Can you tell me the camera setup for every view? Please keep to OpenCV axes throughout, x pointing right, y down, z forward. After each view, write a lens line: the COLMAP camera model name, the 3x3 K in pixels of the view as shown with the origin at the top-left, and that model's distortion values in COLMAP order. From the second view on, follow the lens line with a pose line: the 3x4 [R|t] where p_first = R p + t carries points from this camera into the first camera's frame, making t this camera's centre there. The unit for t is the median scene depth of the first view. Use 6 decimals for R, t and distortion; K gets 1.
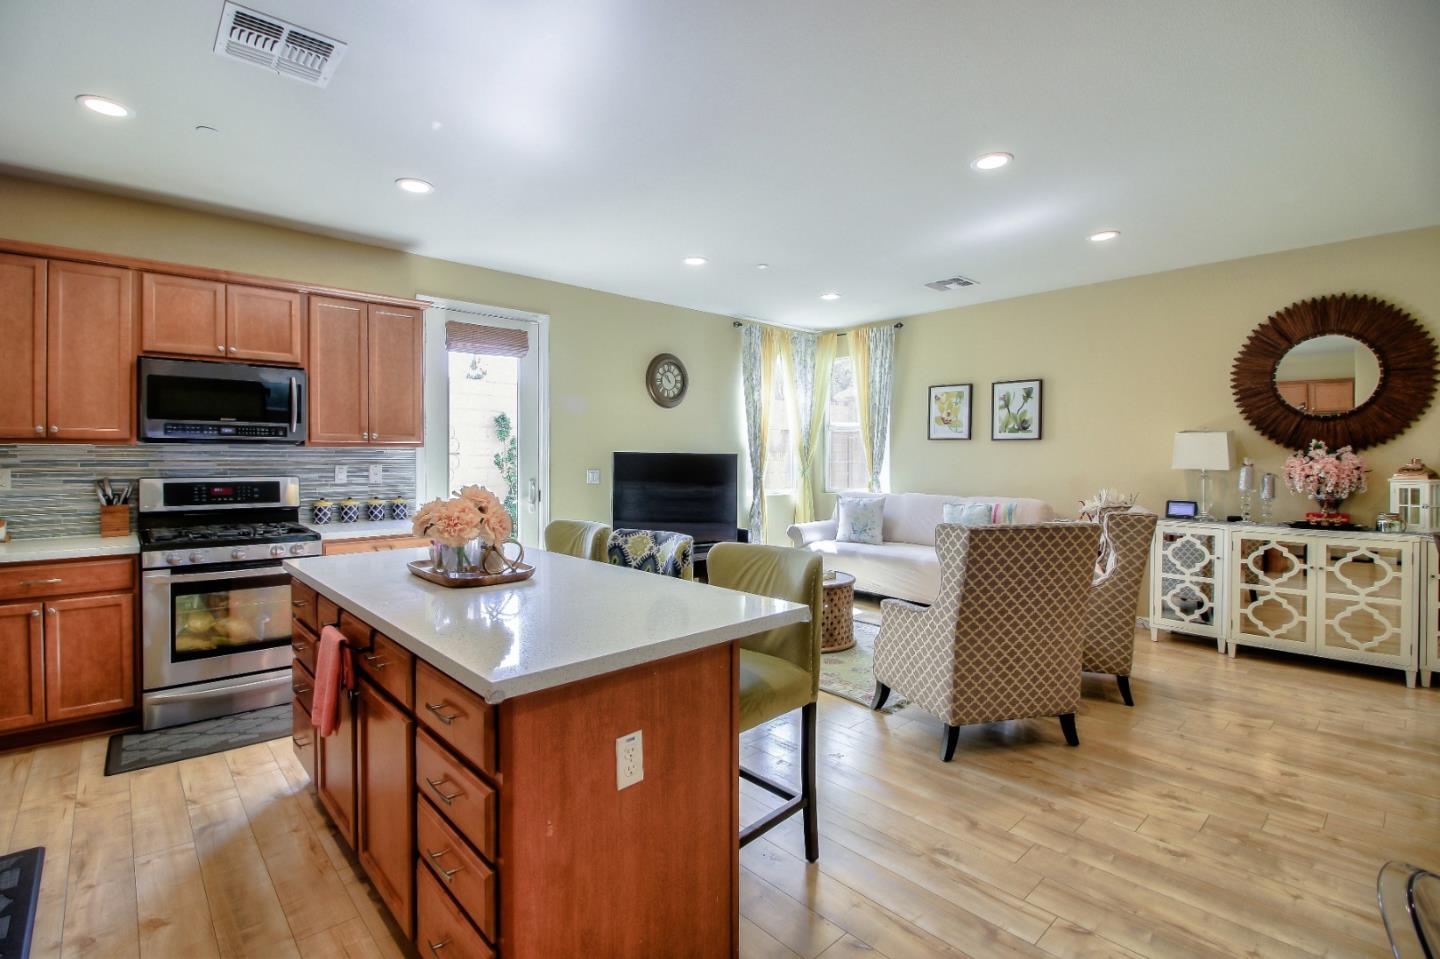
lens RADIAL K [[653.1, 0, 722.4], [0, 653.1, 461.9], [0, 0, 1]] dist [-0.022080, -0.004393]
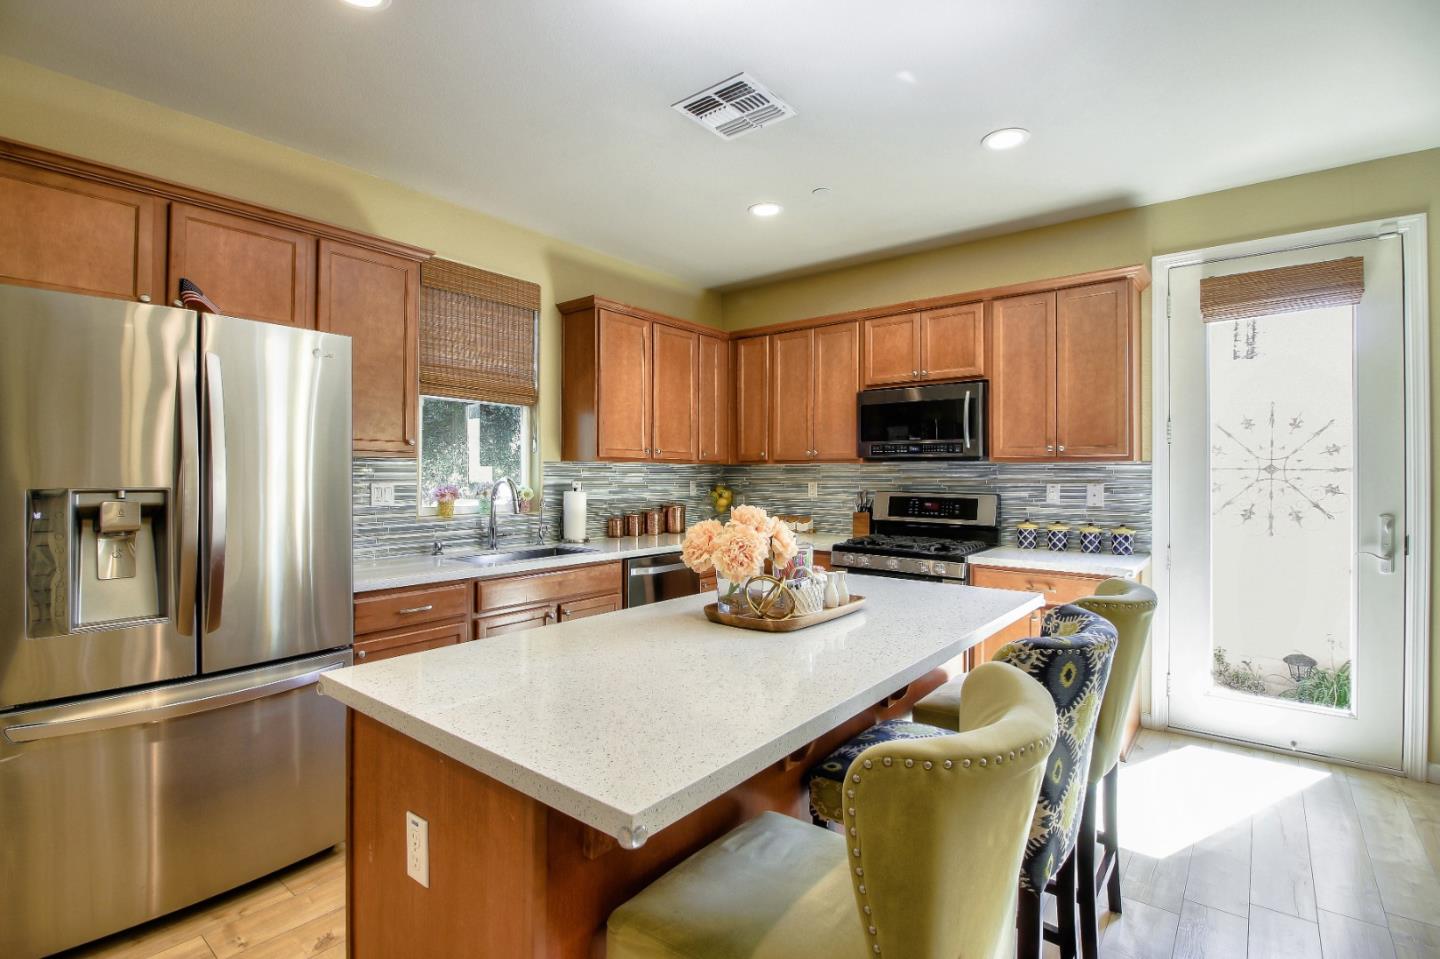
lens RADIAL K [[653.1, 0, 708.0], [0, 653.1, 469.0], [0, 0, 1]] dist [-0.022080, -0.004393]
pose [[0.116479, -0.005180, -0.993180, 0.247106], [-0.011452, 0.999913, -0.006558, -0.003632], [0.993127, 0.012138, 0.116410, 0.486679]]
